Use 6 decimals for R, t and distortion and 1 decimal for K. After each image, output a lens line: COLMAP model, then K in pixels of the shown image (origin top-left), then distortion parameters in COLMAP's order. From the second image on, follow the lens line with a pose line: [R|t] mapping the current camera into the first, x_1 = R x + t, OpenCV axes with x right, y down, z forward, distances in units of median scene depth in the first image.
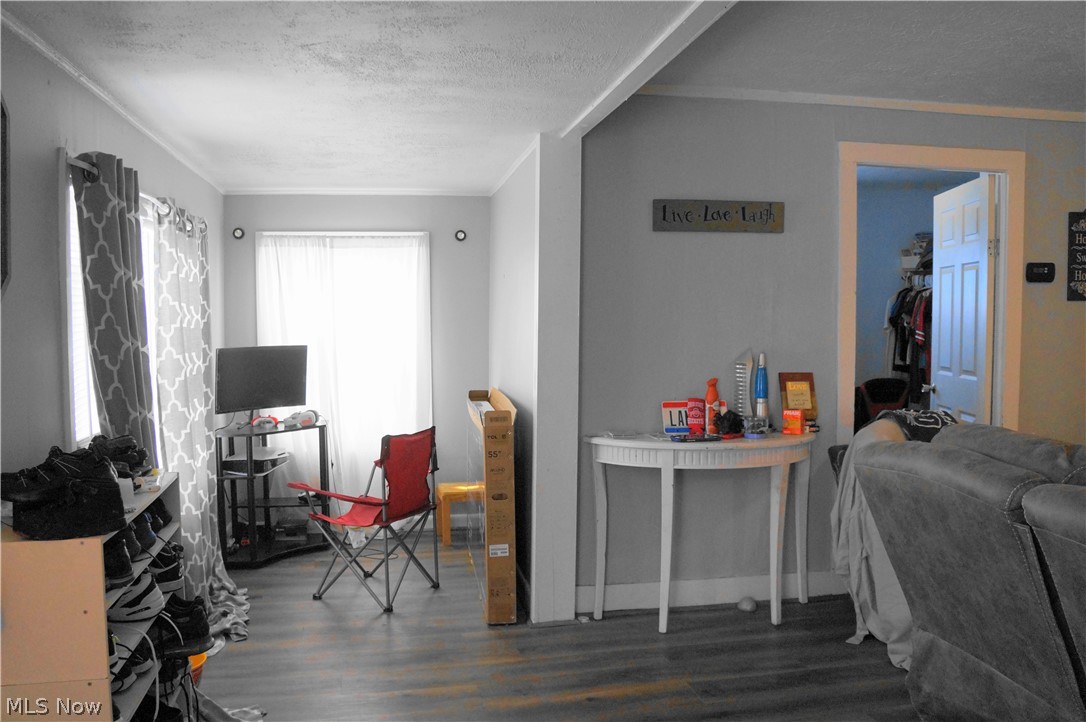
lens RADIAL K [[891.1, 0, 527.1], [0, 891.1, 366.9], [0, 0, 1]] dist [-0.179336, 0.141720]
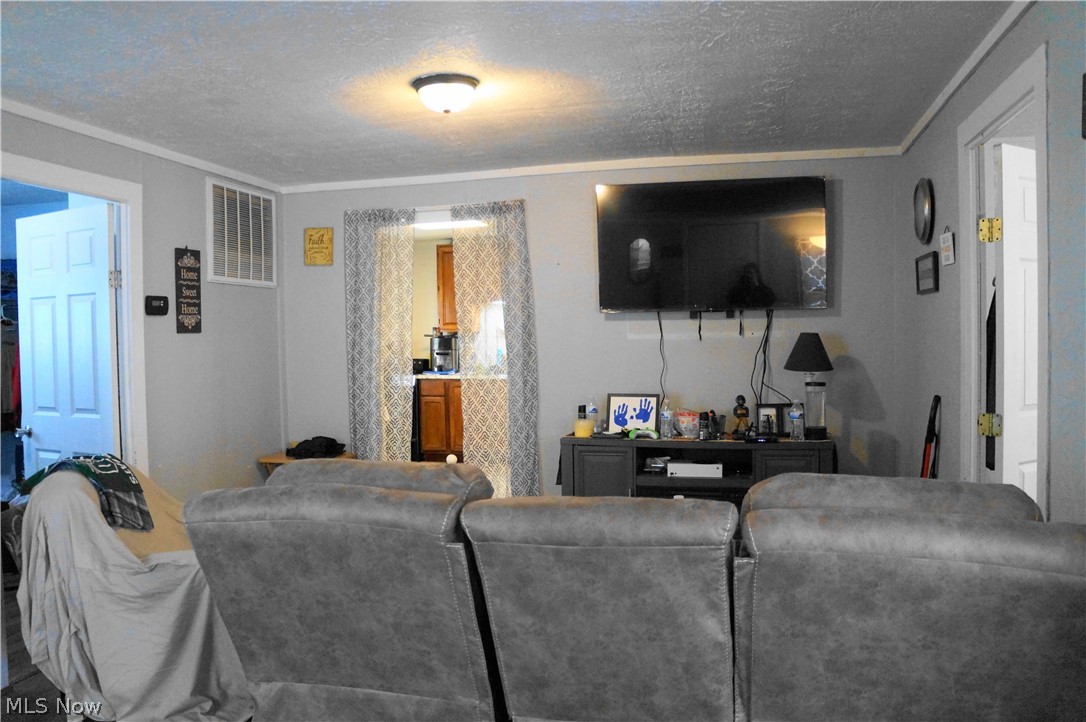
lens RADIAL K [[891.1, 0, 527.1], [0, 891.1, 366.9], [0, 0, 1]] dist [-0.179336, 0.141720]
pose [[0.378290, -0.036181, 0.924980, -0.182131], [0.069548, 0.997523, 0.010575, -0.019034], [-0.923071, 0.060330, 0.379869, 0.209911]]
